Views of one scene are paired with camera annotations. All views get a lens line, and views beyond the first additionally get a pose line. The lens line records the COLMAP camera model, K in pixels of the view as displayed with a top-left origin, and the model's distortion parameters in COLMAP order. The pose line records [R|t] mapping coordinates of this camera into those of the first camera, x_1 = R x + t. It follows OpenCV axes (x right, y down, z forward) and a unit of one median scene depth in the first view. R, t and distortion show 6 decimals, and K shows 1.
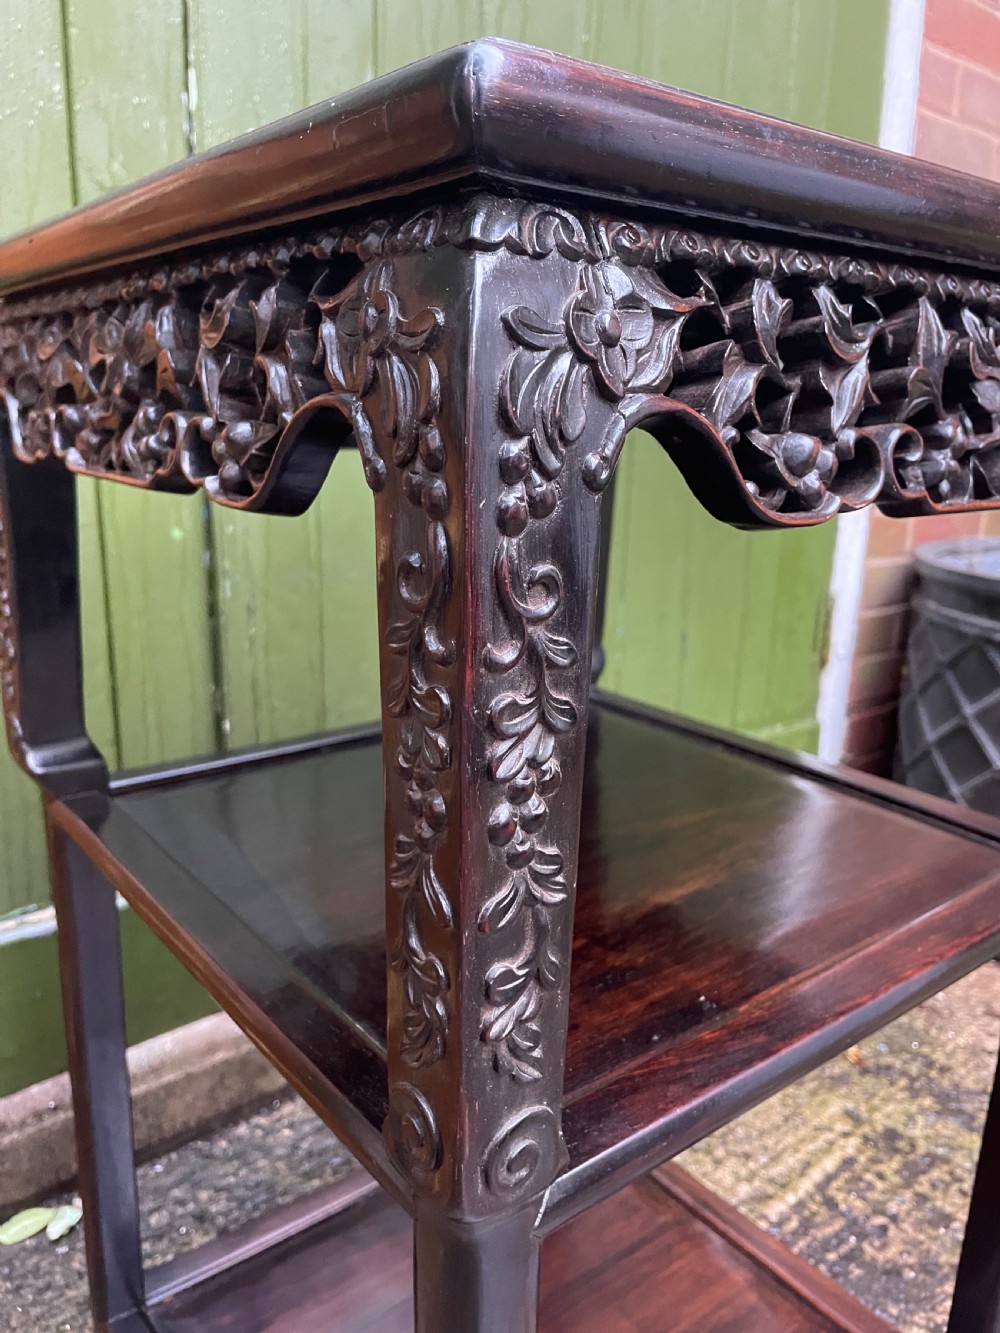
lens RADIAL K [[1025.0, 0, 495.2], [0, 1025.0, 668.1], [0, 0, 1]] dist [0.078064, -0.118991]
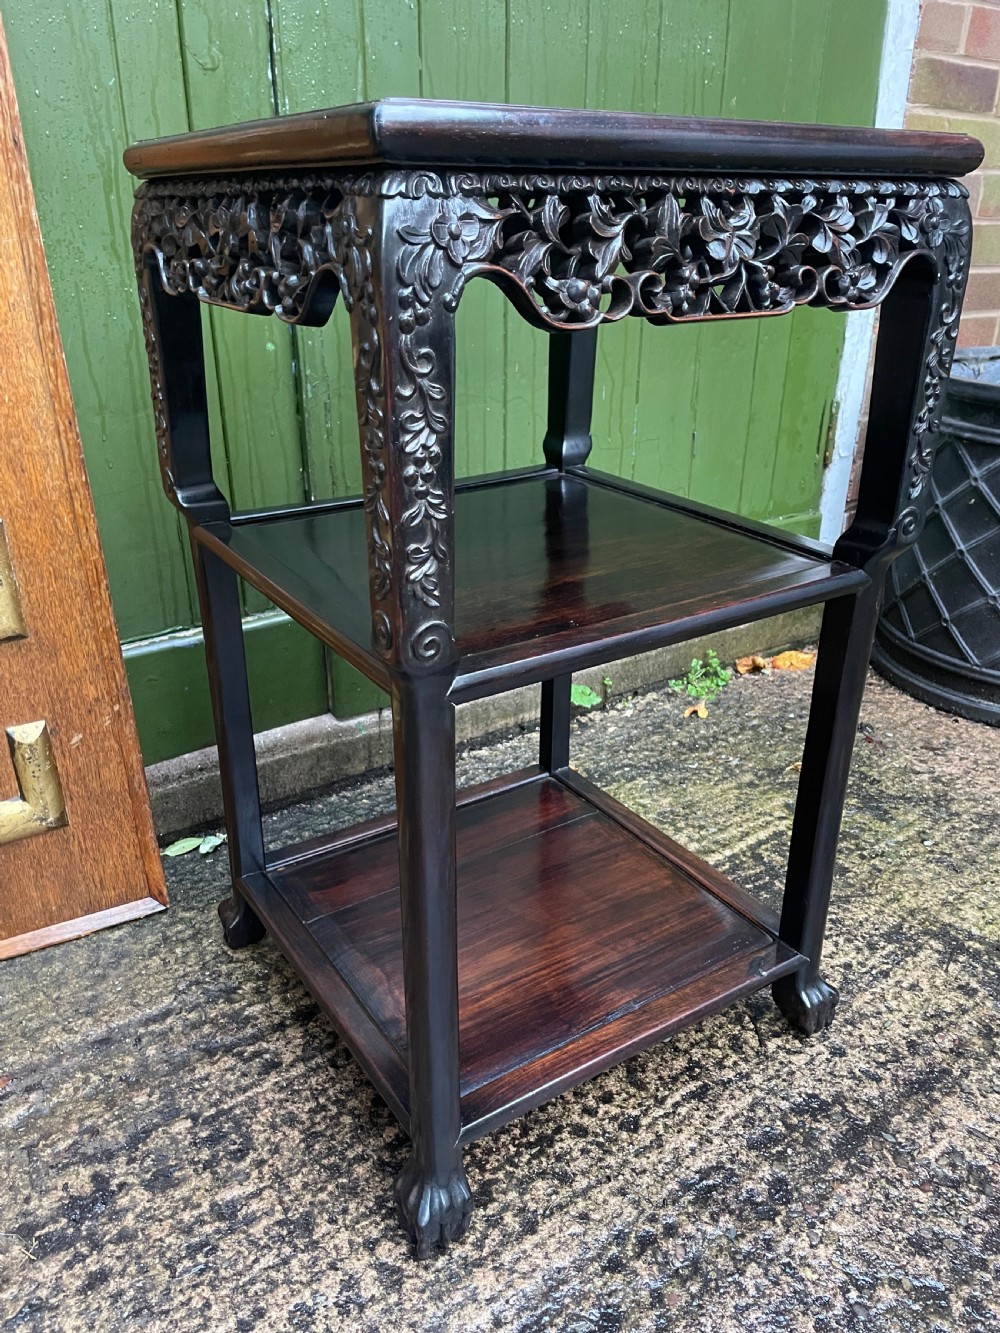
lens RADIAL K [[1019.9, 0, 500.1], [0, 1019.9, 678.7], [0, 0, 1]] dist [0.081474, -0.115525]
pose [[0.995651, 0.022059, -0.090517, 0.124348], [-0.005730, 0.984226, 0.176823, 0.059585], [0.092989, -0.175535, 0.980072, -0.366404]]
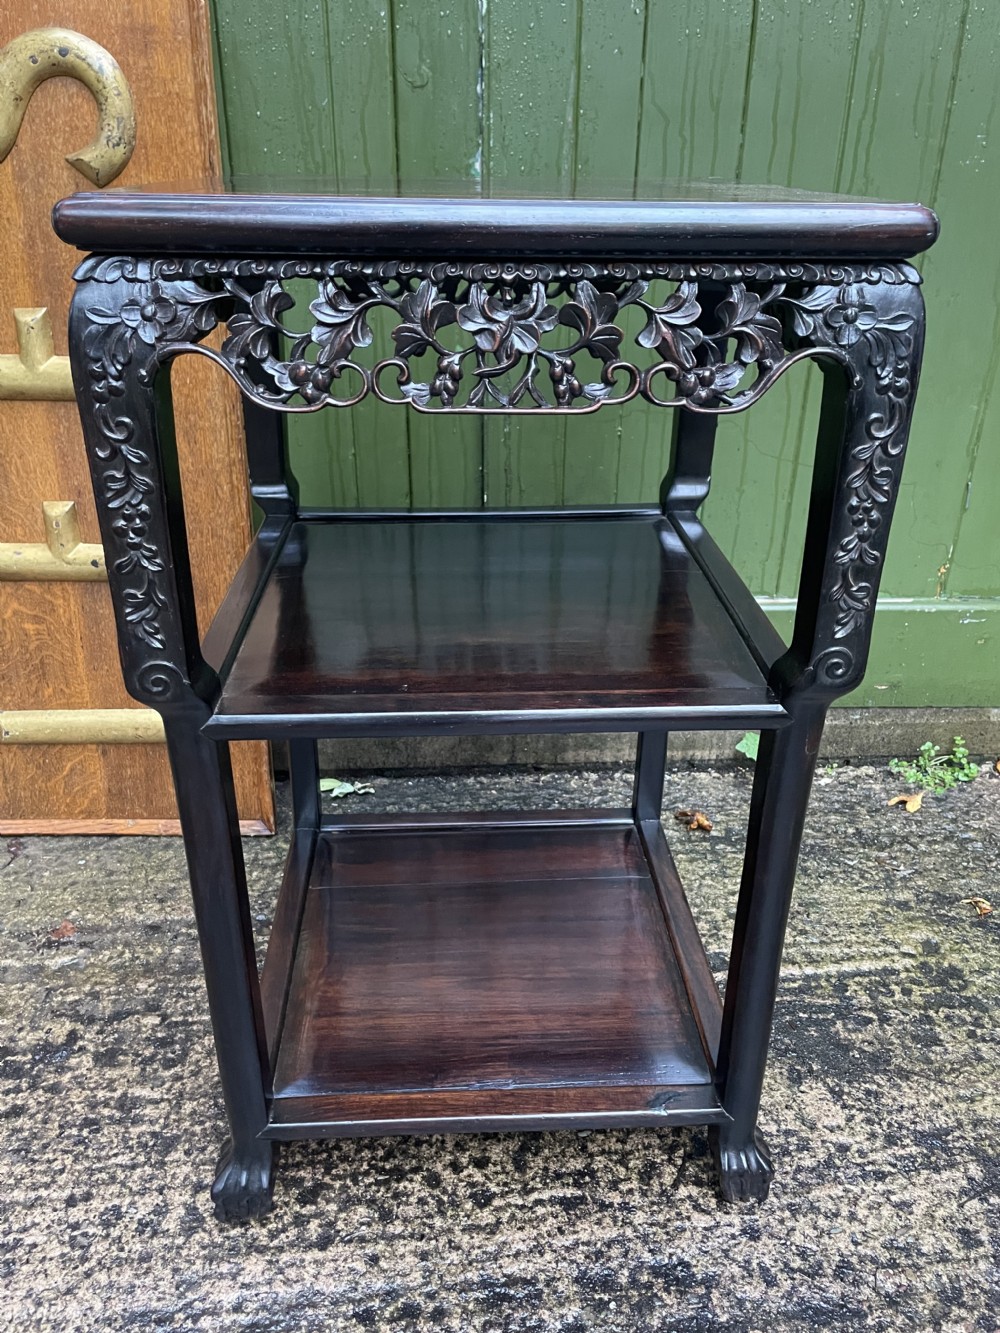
lens RADIAL K [[1019.9, 0, 497.9], [0, 1019.9, 661.5], [0, 0, 1]] dist [0.081474, -0.115525]
pose [[0.815952, 0.247936, -0.522254, 0.624851], [-0.139054, 0.961016, 0.238982, -0.073710], [0.561147, -0.122376, 0.818620, -0.147782]]
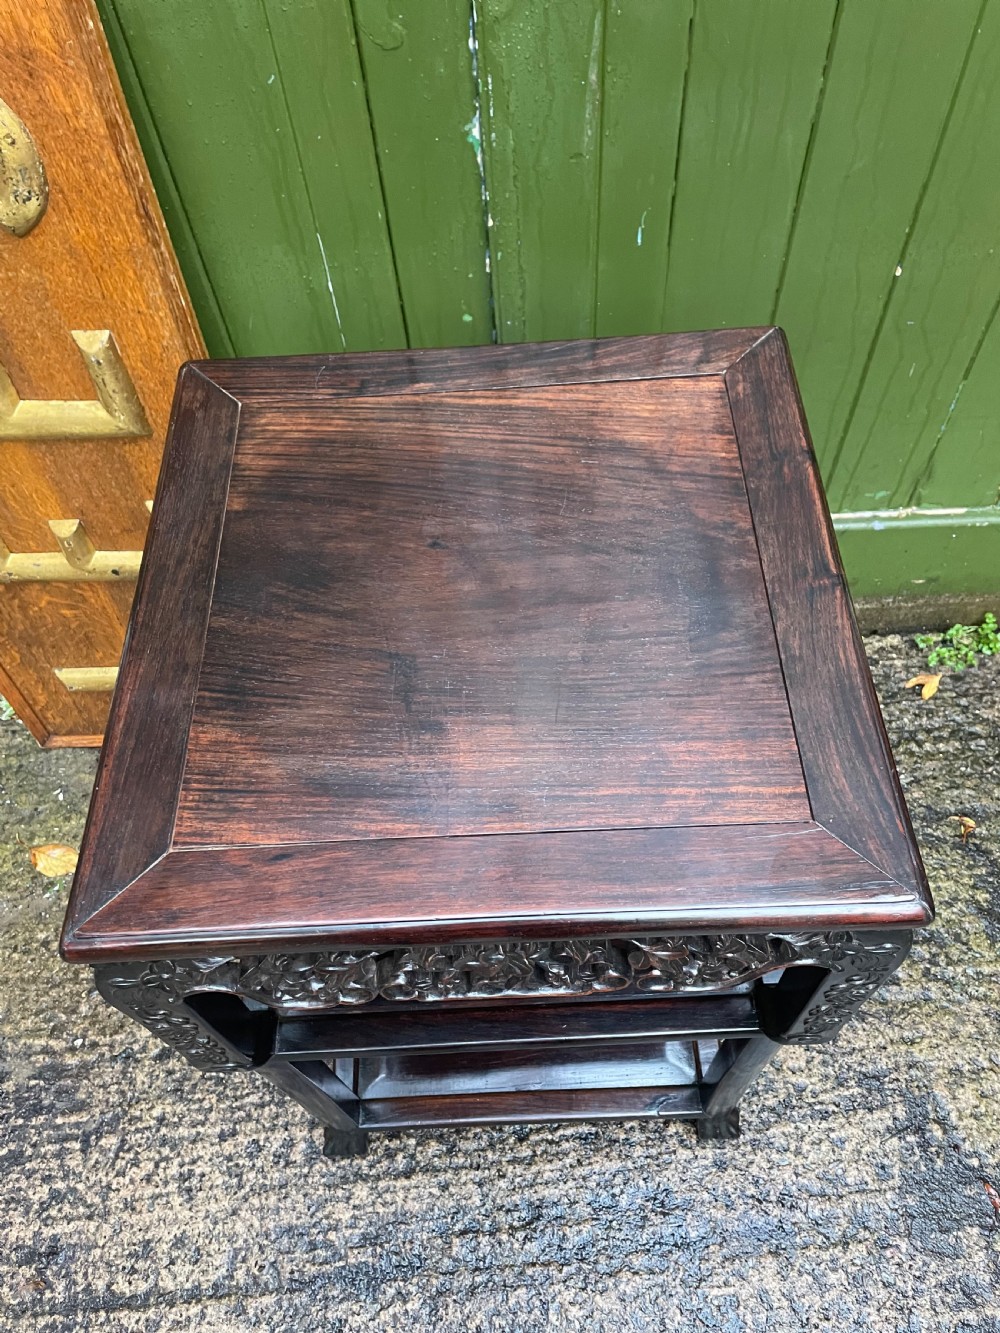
lens RADIAL K [[1019.9, 0, 499.1], [0, 1019.9, 670.1], [0, 0, 1]] dist [0.081474, -0.115525]
pose [[0.805716, 0.466460, -0.365016, 0.381194], [-0.084480, 0.700469, 0.708665, -0.778476], [0.586246, -0.540146, 0.603786, 0.120760]]
